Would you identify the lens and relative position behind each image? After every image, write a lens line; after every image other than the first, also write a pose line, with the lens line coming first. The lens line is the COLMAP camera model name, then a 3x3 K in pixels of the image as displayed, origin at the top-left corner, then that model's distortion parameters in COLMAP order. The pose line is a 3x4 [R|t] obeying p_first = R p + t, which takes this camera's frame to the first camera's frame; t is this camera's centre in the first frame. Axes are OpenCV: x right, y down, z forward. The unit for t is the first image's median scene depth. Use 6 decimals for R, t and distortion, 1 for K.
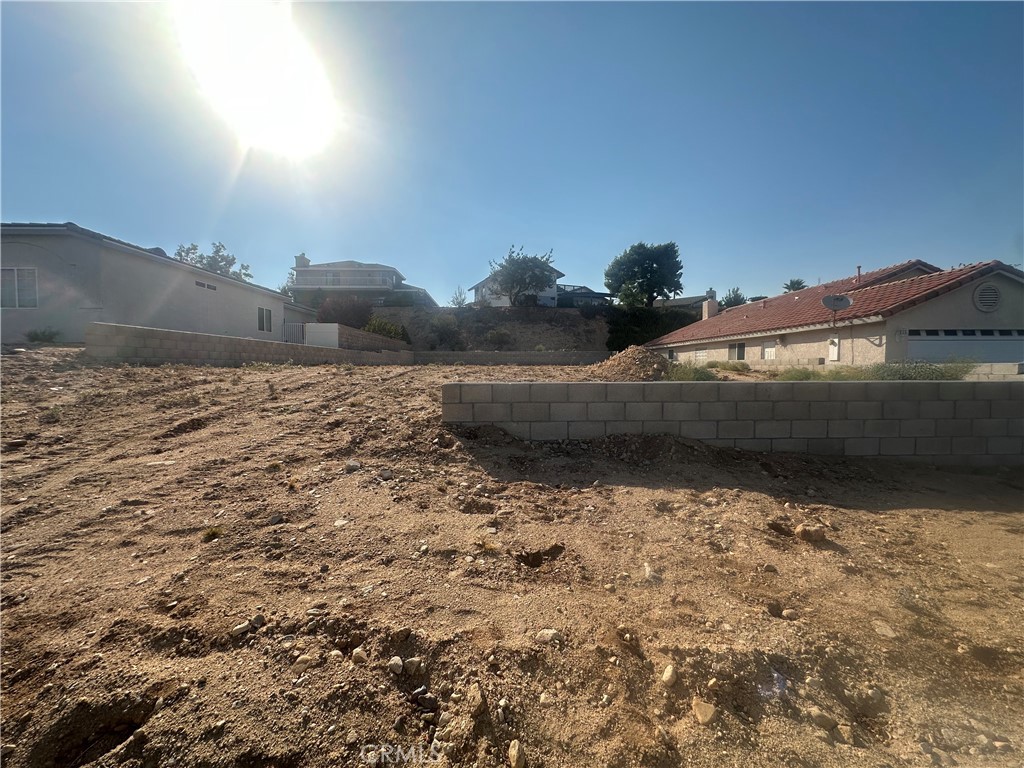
lens RADIAL K [[398.9, 0, 512.0], [0, 398.9, 384.0], [0, 0, 1]] dist [-0.000829, 0.000146]
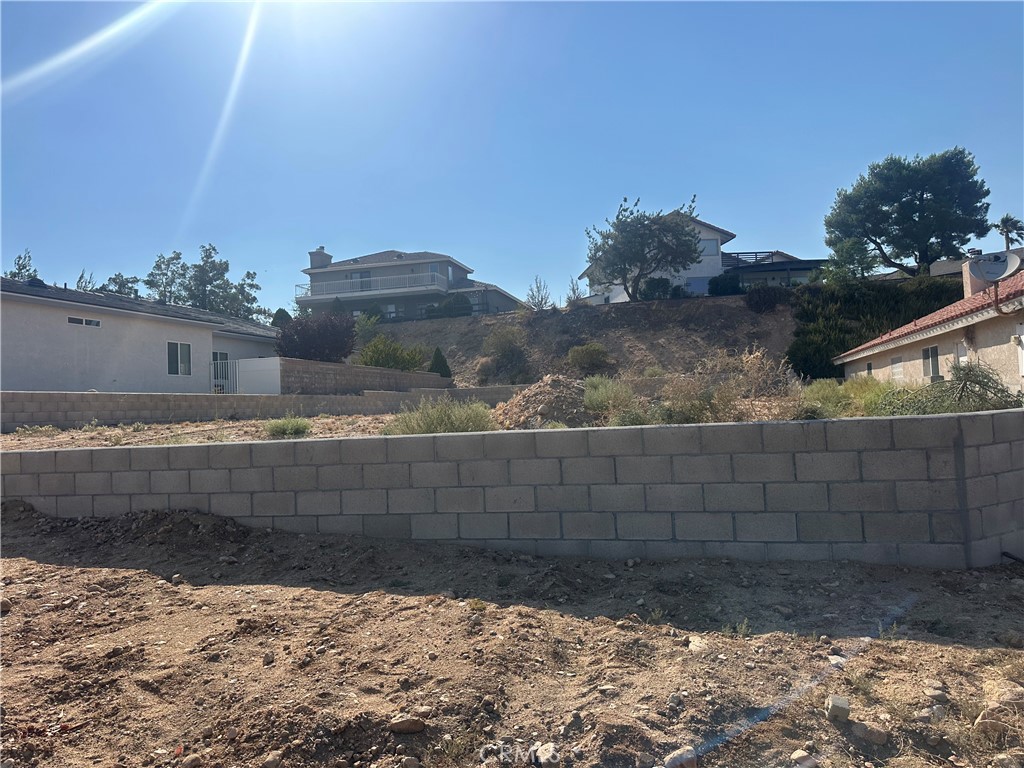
lens RADIAL K [[698.2, 0, 522.5], [0, 698.2, 382.3], [0, 0, 1]] dist [0.131613, -0.196547]
pose [[0.957914, -0.052088, -0.282291, 0.520476], [0.030583, 0.996321, -0.080062, 0.002287], [0.285422, 0.068059, 0.955982, -0.063791]]
